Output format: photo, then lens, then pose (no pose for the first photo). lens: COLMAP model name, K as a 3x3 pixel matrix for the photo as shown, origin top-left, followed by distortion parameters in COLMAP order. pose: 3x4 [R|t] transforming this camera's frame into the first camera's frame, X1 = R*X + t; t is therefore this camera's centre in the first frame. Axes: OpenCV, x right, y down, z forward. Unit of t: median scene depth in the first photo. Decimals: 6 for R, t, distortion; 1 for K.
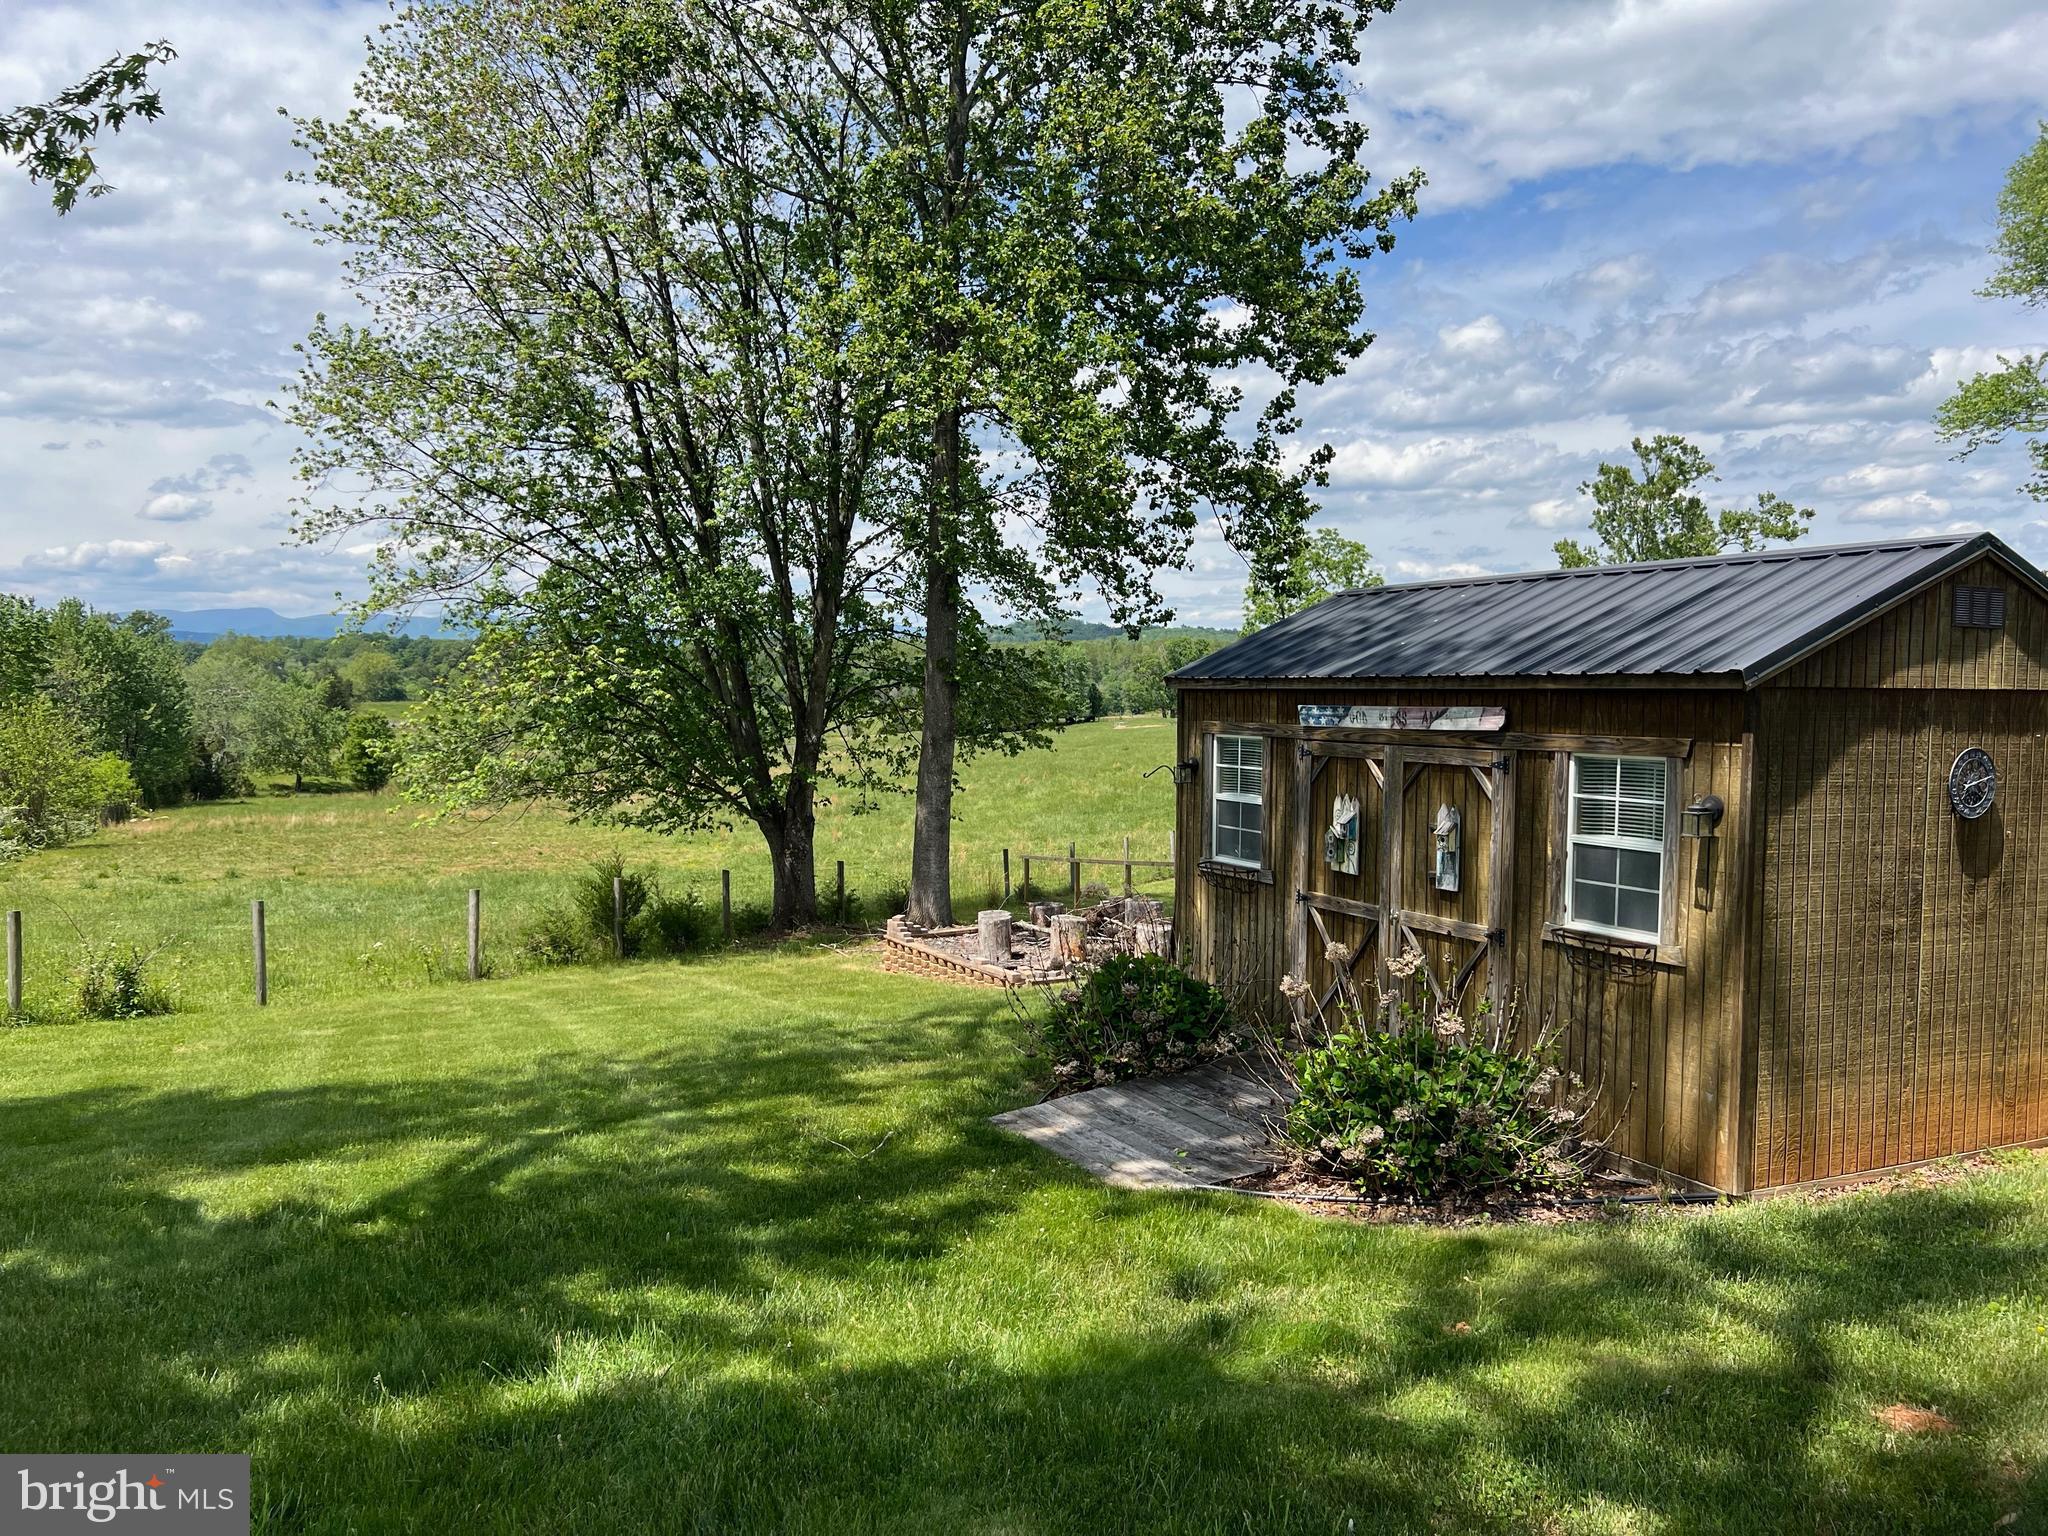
lens RADIAL K [[1535.3, 0, 1024.0], [0, 1535.3, 768.0], [0, 0, 1]] dist [0.092589, -0.107304]
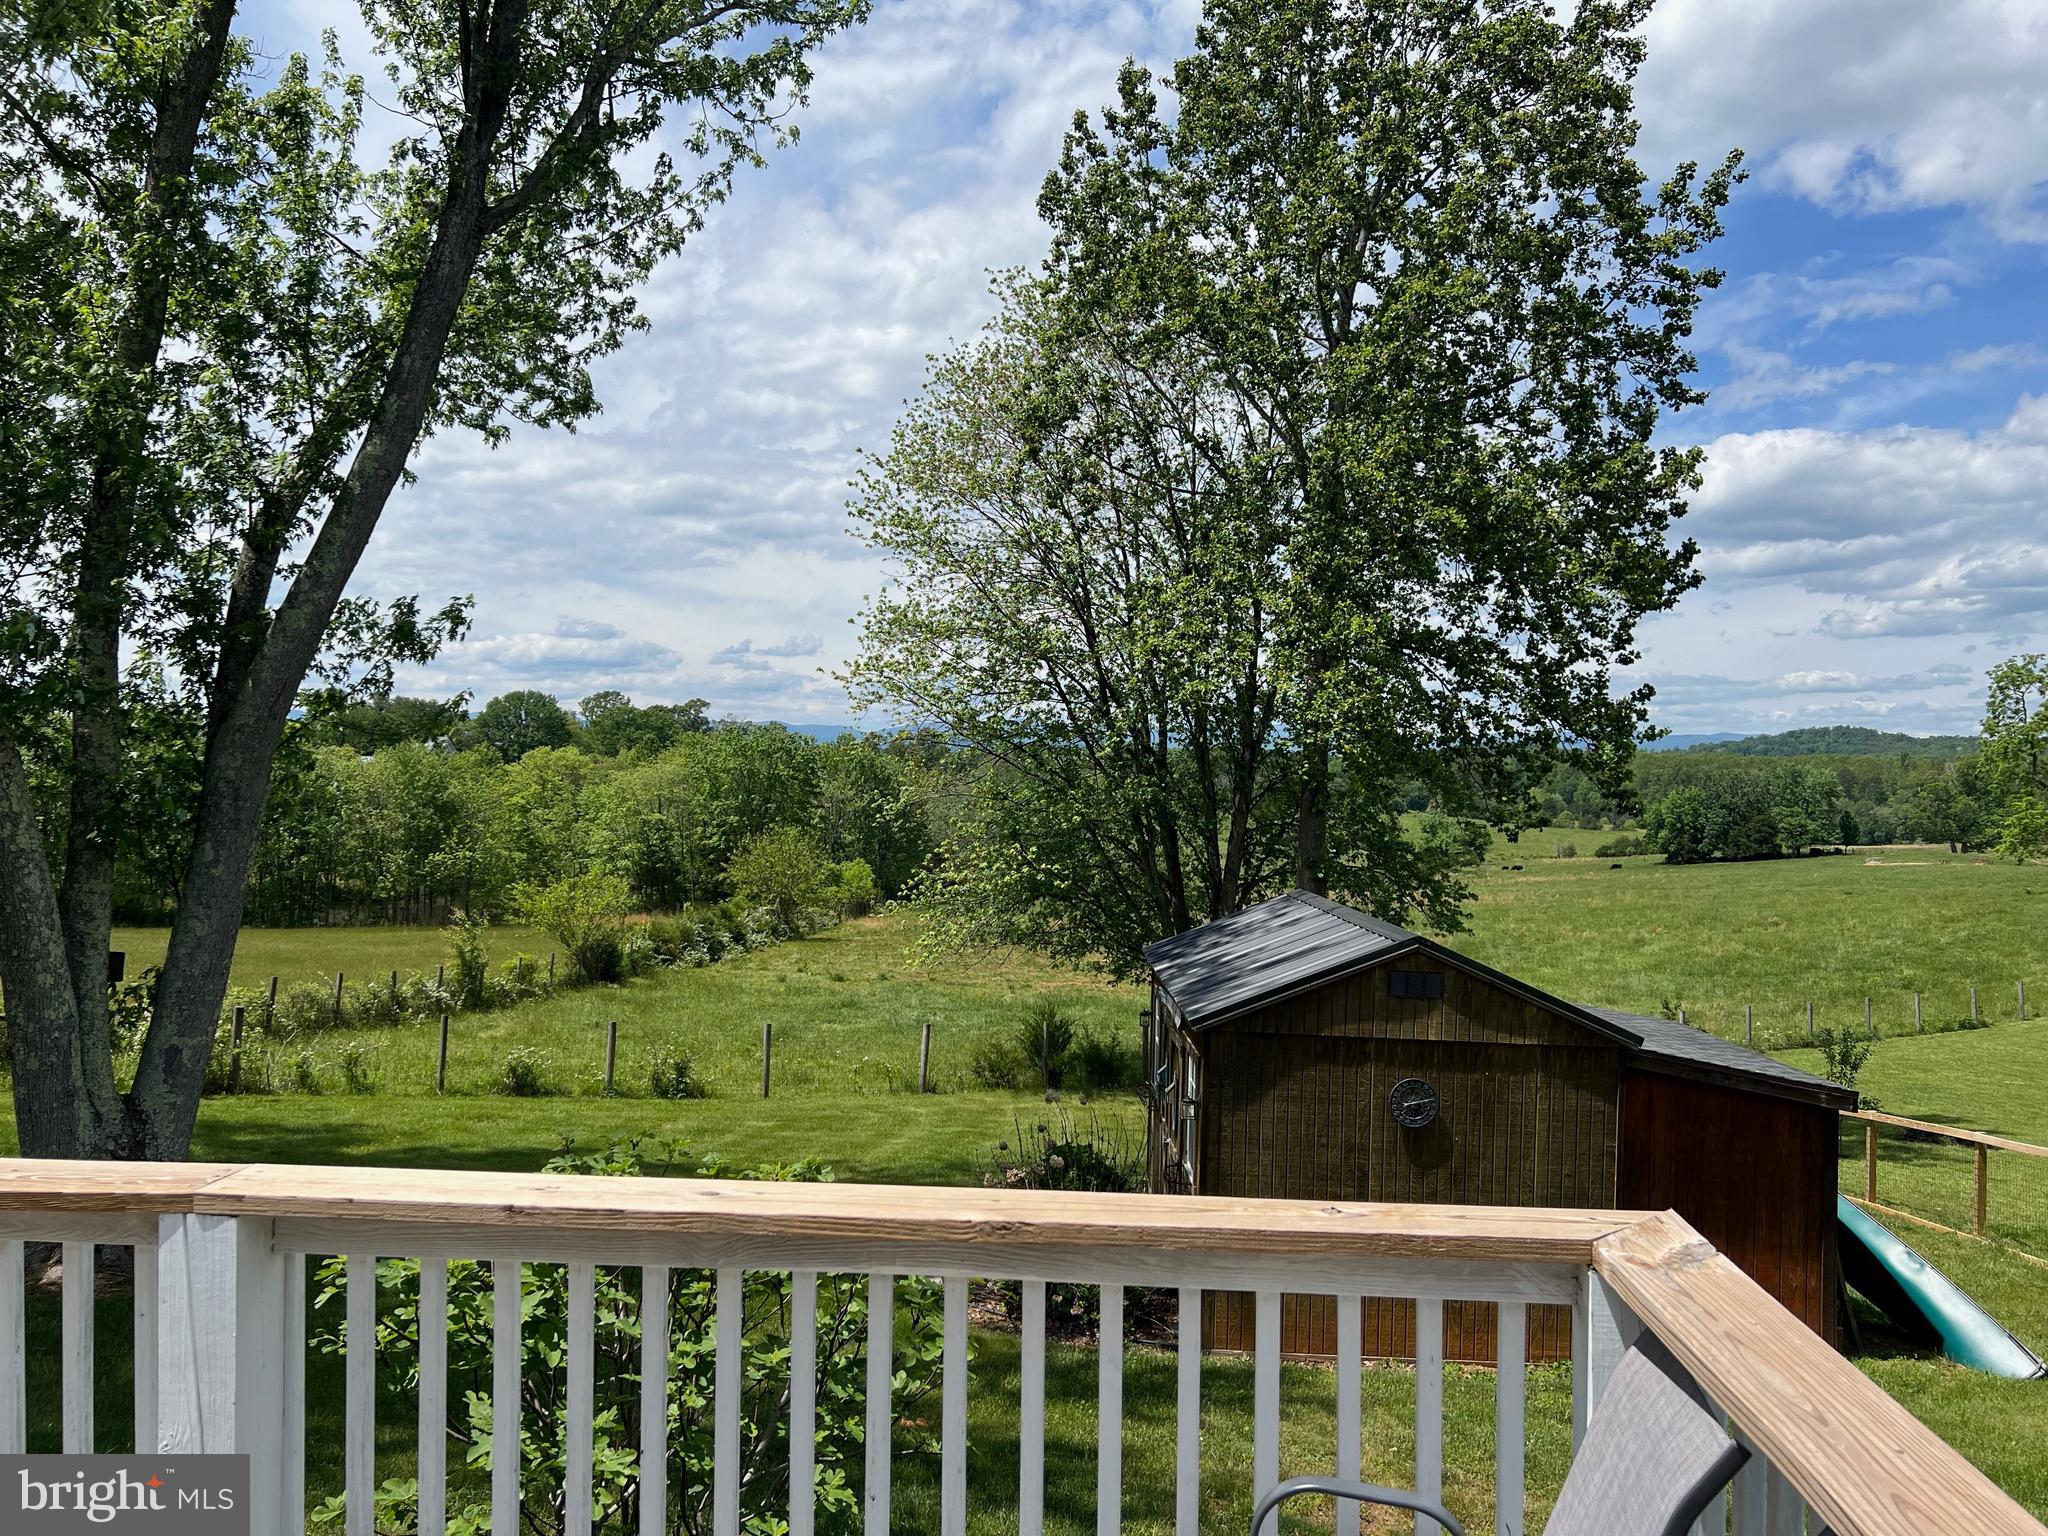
lens RADIAL K [[1535.3, 0, 1024.0], [0, 1535.3, 768.0], [0, 0, 1]] dist [0.092589, -0.107304]
pose [[0.897083, 0.015761, -0.441580, 0.297631], [-0.046772, 0.997136, -0.059429, -0.065930], [0.439379, 0.073966, 0.895252, -0.165811]]
